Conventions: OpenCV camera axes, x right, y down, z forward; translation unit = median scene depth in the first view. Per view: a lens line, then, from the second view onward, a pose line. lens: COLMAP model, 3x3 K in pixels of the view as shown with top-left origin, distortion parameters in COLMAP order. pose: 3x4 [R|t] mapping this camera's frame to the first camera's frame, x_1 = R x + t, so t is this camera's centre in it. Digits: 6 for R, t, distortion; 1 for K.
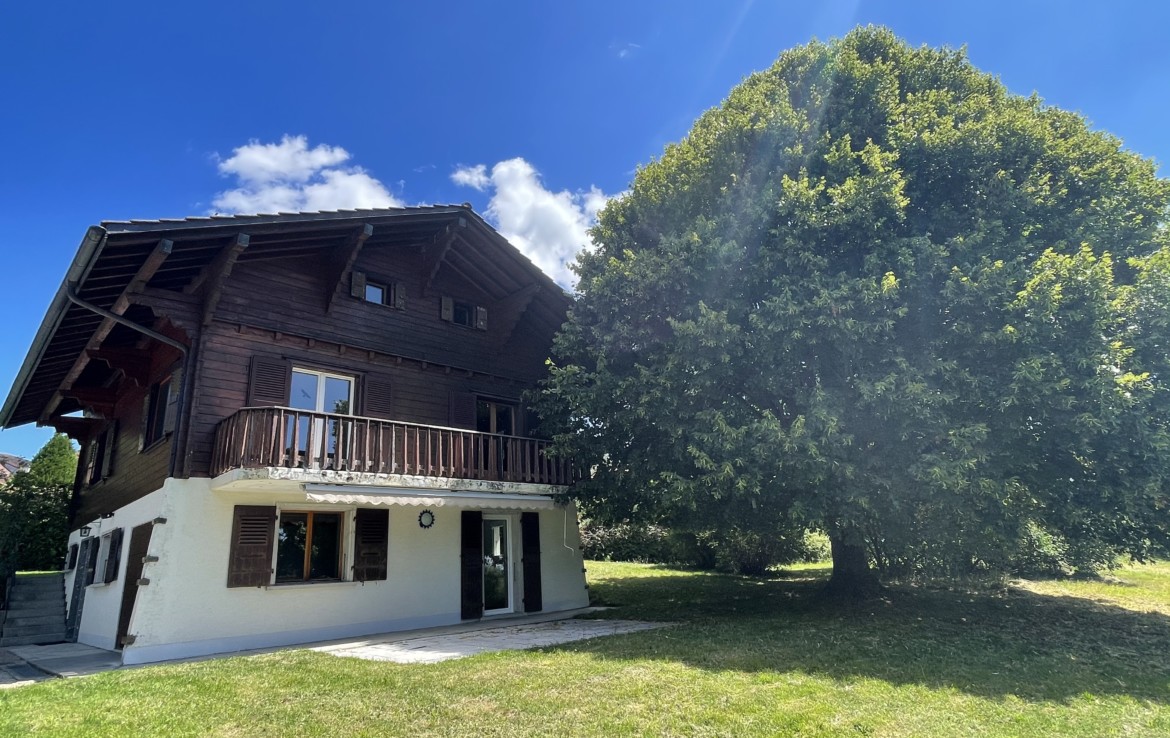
lens RADIAL K [[646.6, 0, 580.5], [0, 646.6, 367.3], [0, 0, 1]] dist [-0.003461, 0.001639]
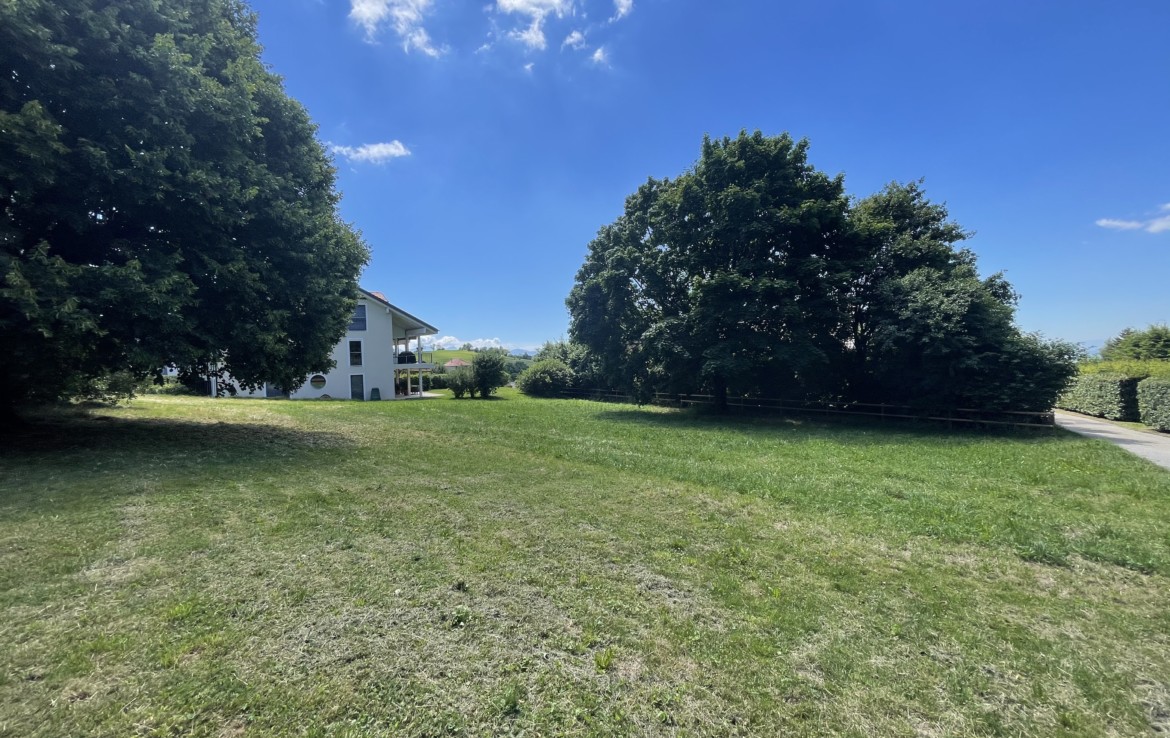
lens RADIAL K [[469.7, 0, 582.3], [0, 469.7, 367.9], [0, 0, 1]] dist [-0.000818, 0.000462]
pose [[-0.051090, 0.033031, 0.998148, -0.399994], [-0.275005, 0.960349, -0.045856, 0.056741], [-0.960084, -0.276838, -0.039980, 0.236650]]
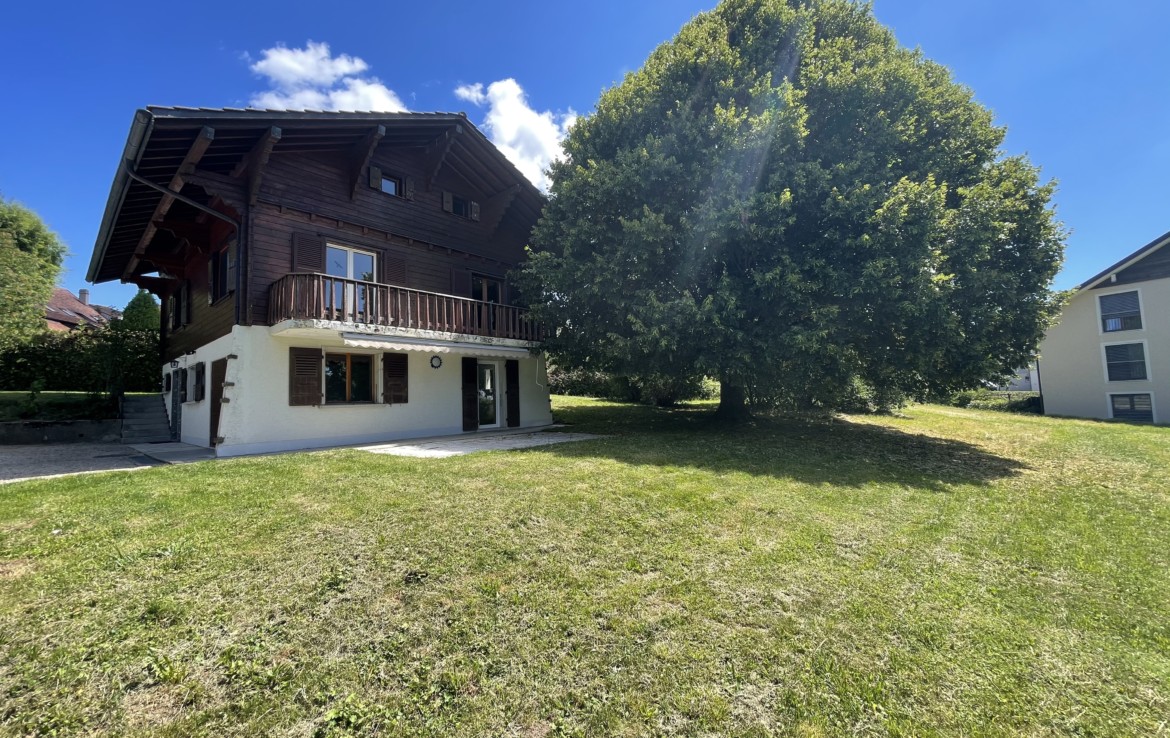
lens RADIAL K [[469.7, 0, 582.3], [0, 469.7, 367.9], [0, 0, 1]] dist [-0.000818, 0.000462]
pose [[0.996925, 0.027677, 0.073312, -0.000843], [-0.043687, 0.972973, 0.226750, 0.008027], [-0.065055, -0.229256, 0.971190, 0.006021]]
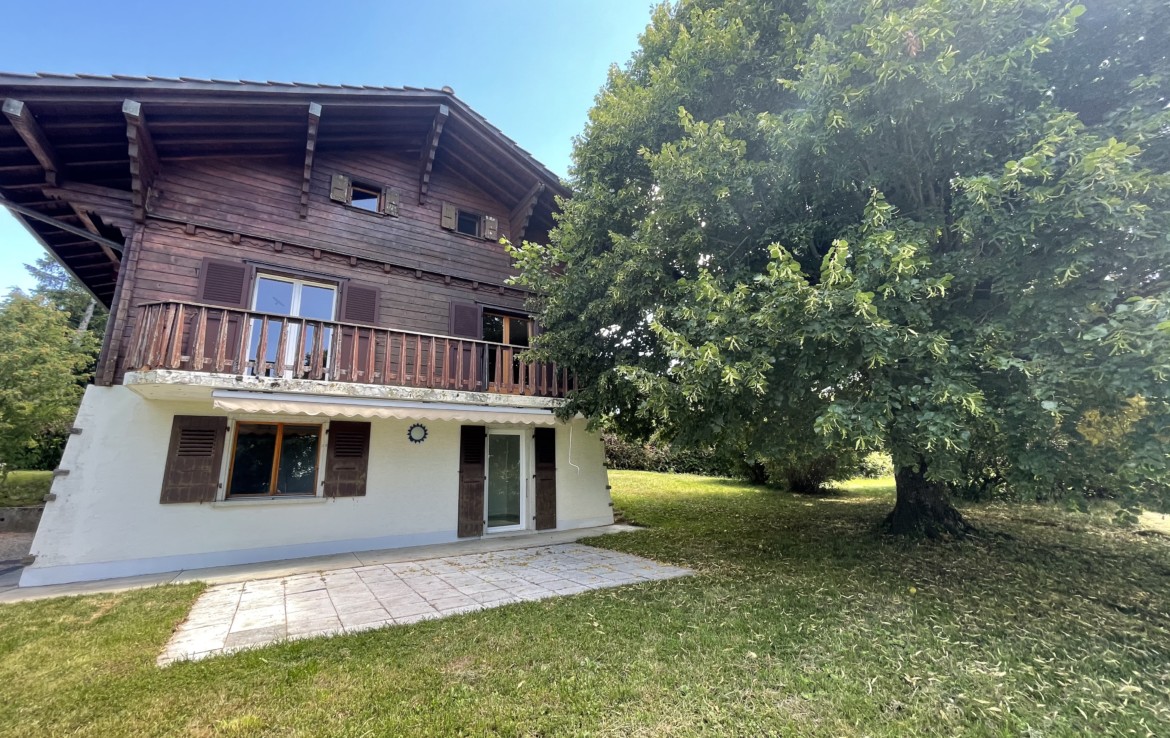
lens RADIAL K [[469.7, 0, 582.3], [0, 469.7, 367.9], [0, 0, 1]] dist [-0.000818, 0.000462]
pose [[0.976775, -0.020674, -0.213268, 0.171399], [0.038855, 0.995923, 0.081413, 0.109356], [0.210716, -0.087809, 0.973596, 0.456333]]
